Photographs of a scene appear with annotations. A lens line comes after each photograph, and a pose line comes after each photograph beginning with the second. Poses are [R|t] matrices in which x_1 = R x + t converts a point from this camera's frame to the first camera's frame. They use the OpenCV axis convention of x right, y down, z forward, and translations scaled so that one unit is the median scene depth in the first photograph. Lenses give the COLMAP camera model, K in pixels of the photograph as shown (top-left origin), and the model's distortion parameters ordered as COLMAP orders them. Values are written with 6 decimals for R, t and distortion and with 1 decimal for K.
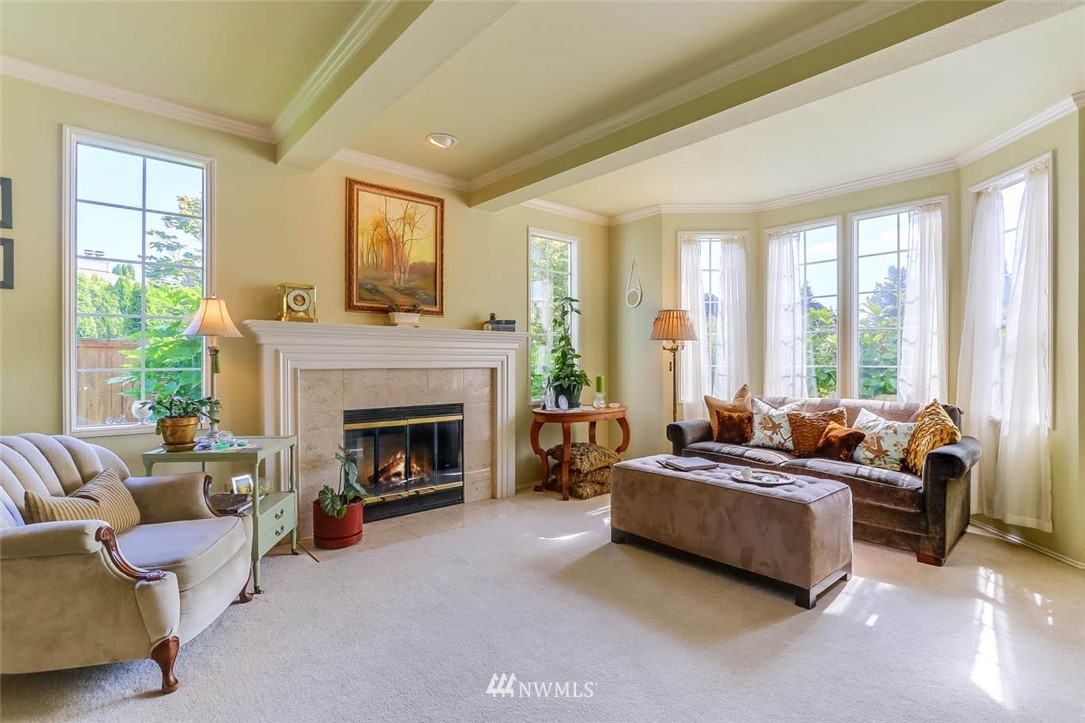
lens RADIAL K [[524.6, 0, 523.3], [0, 524.6, 357.6], [0, 0, 1]] dist [-0.001456, 0.000253]
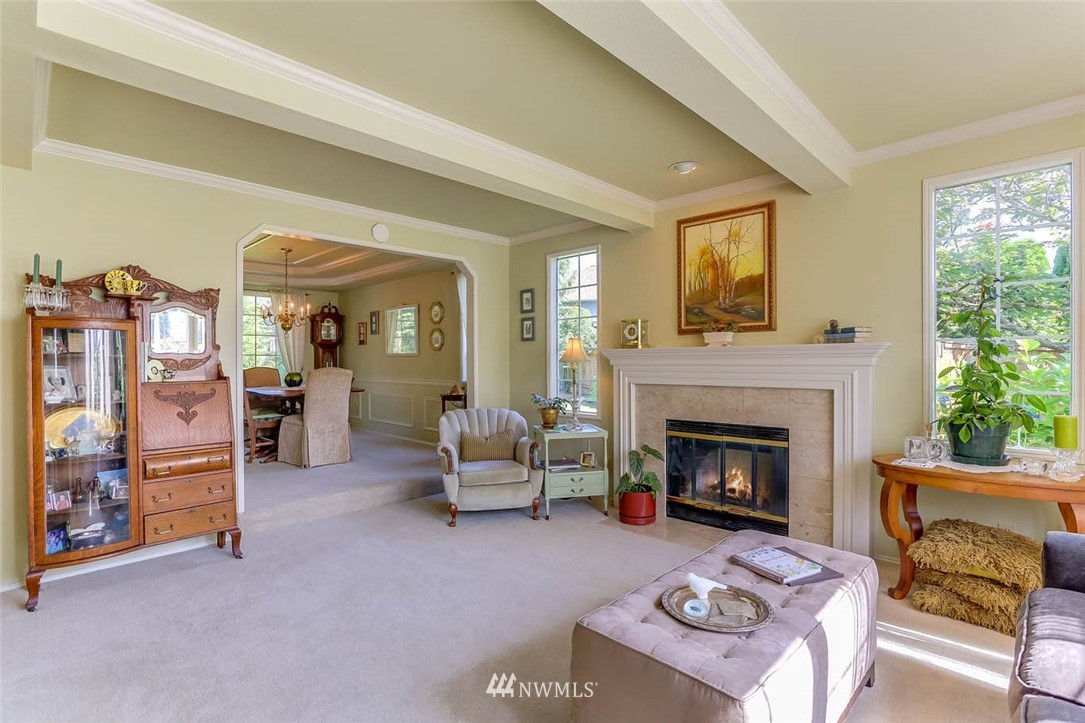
lens RADIAL K [[524.6, 0, 523.3], [0, 524.6, 357.6], [0, 0, 1]] dist [-0.001456, 0.000253]
pose [[0.096437, -0.005904, -0.995322, 0.753401], [0.016202, 0.999859, -0.004361, -0.036322], [0.995207, -0.015706, 0.096519, 0.511136]]
